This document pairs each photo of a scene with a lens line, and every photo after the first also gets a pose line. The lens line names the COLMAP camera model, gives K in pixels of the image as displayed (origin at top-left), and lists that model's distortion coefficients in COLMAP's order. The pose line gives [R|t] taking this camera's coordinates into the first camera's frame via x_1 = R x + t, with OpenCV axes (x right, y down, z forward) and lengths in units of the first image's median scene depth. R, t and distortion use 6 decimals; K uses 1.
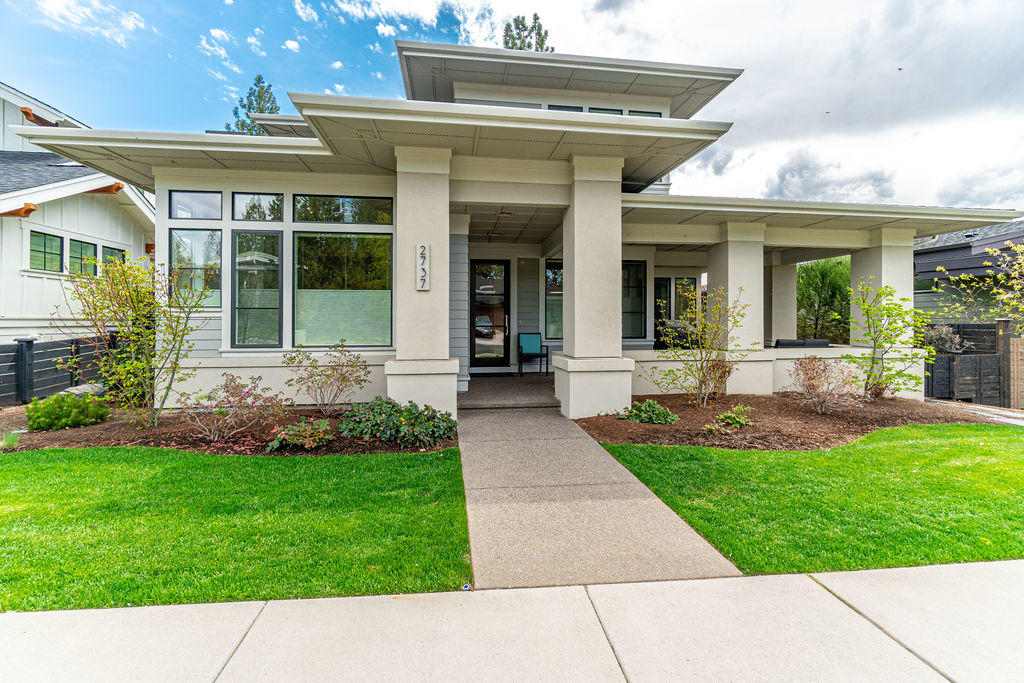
lens RADIAL K [[442.1, 0, 512.5], [0, 442.1, 337.7], [0, 0, 1]] dist [-0.003543, -0.000548]
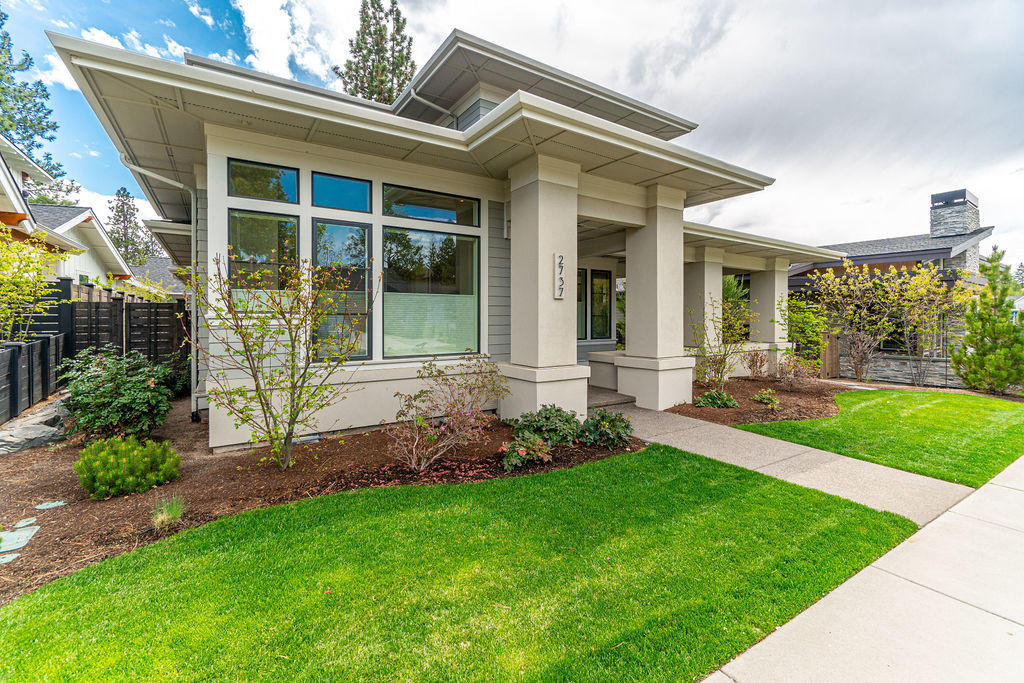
lens RADIAL K [[442.1, 0, 512.4], [0, 442.1, 336.8], [0, 0, 1]] dist [-0.003543, -0.000548]
pose [[0.906176, -0.015779, 0.422607, -0.636622], [0.012217, 0.999863, 0.011136, -0.027797], [-0.422725, -0.004928, 0.906245, 0.100241]]
